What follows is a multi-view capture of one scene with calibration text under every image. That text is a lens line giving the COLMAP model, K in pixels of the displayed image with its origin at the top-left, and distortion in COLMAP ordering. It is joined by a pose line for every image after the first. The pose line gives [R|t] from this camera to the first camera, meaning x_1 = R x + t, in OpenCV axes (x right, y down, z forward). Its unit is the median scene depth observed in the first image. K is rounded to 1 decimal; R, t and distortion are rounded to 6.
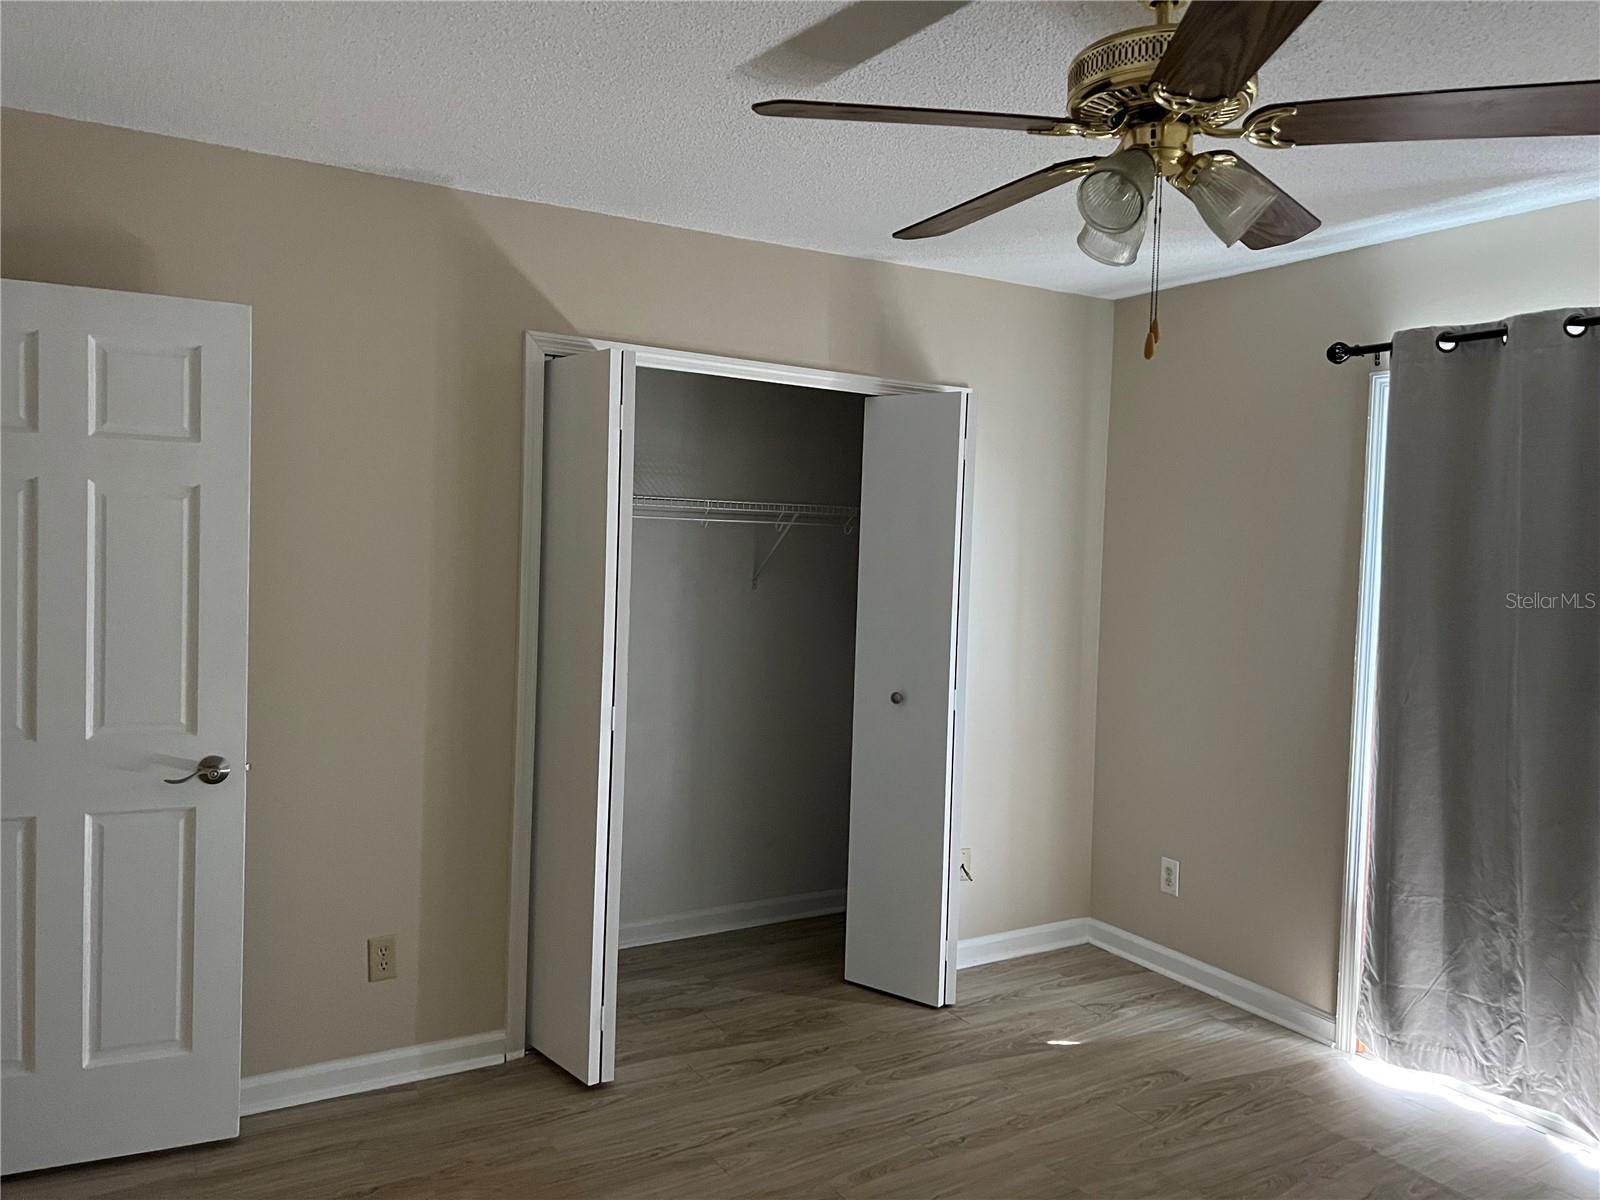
lens RADIAL K [[1205.9, 0, 806.8], [0, 1205.9, 586.9], [0, 0, 1]] dist [0.015539, -0.013058]
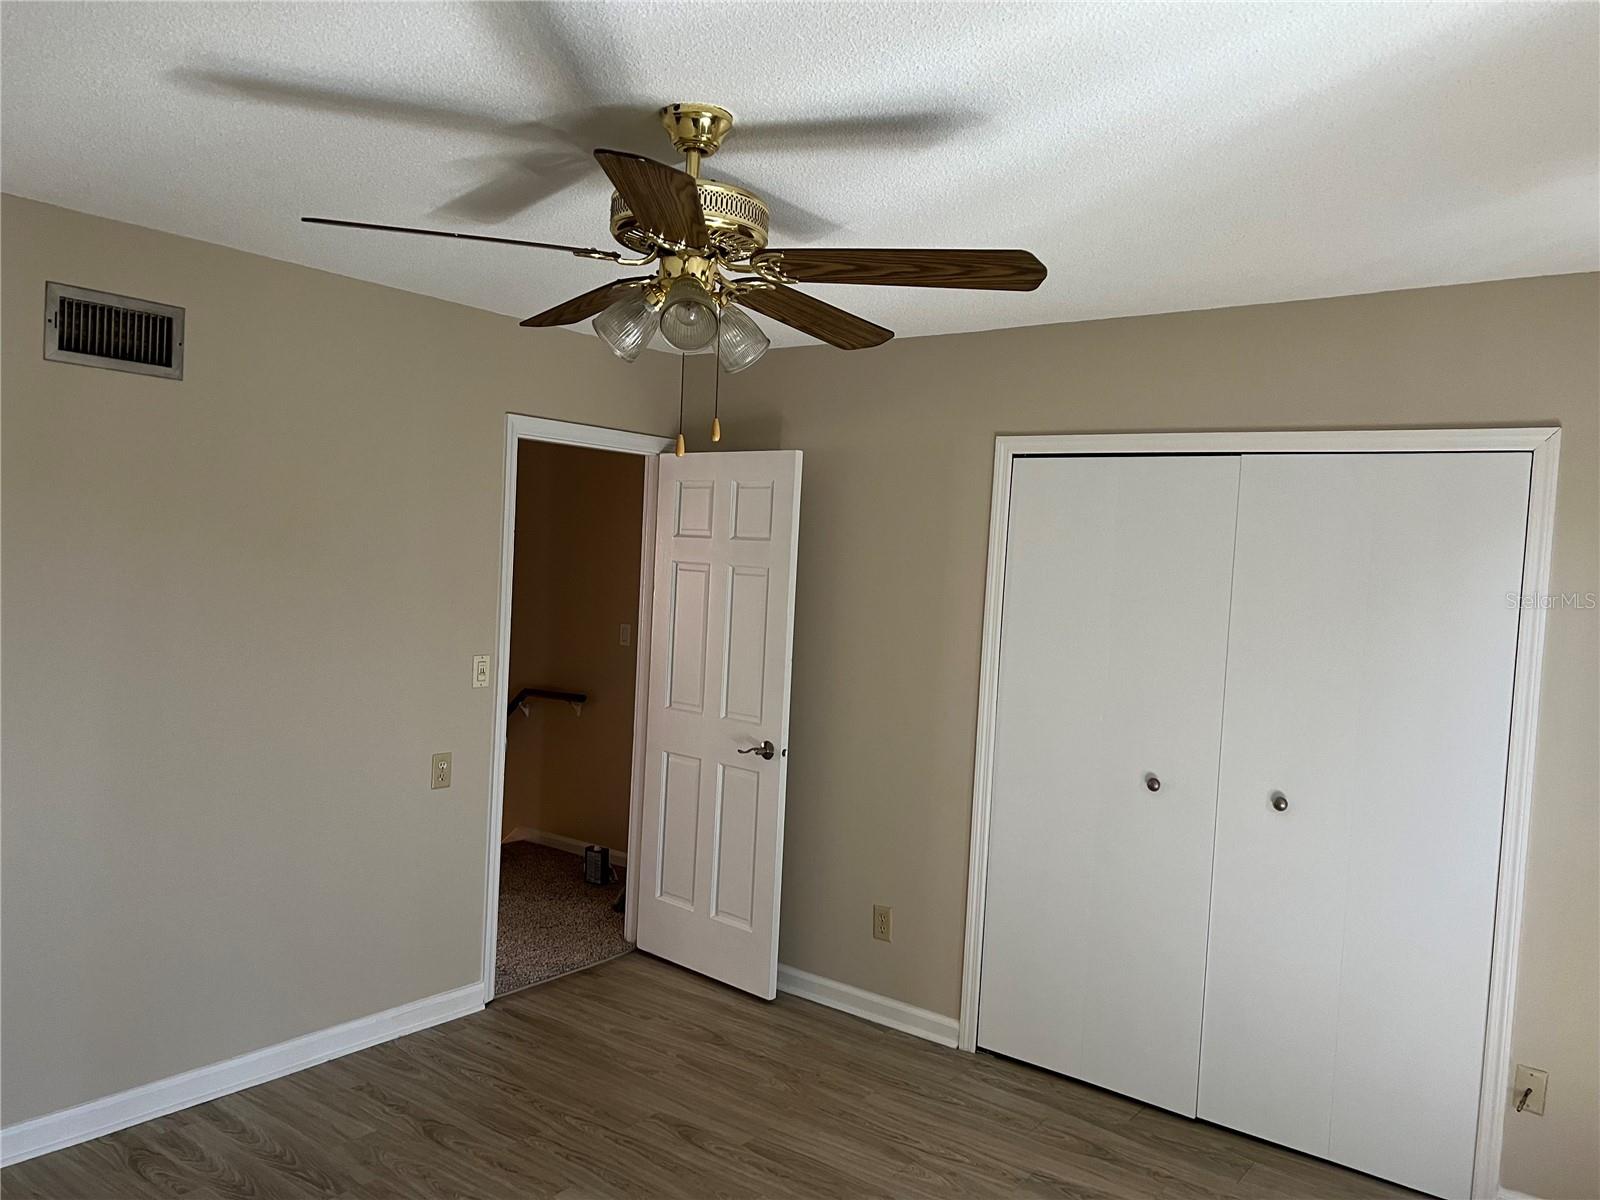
lens RADIAL K [[1205.9, 0, 802.4], [0, 1205.9, 597.4], [0, 0, 1]] dist [0.015539, -0.013058]
pose [[0.336326, 0.000672, -0.941745, 0.907460], [-0.069436, 0.997296, -0.024086, -0.006991], [0.939182, 0.073492, 0.335463, 0.486888]]
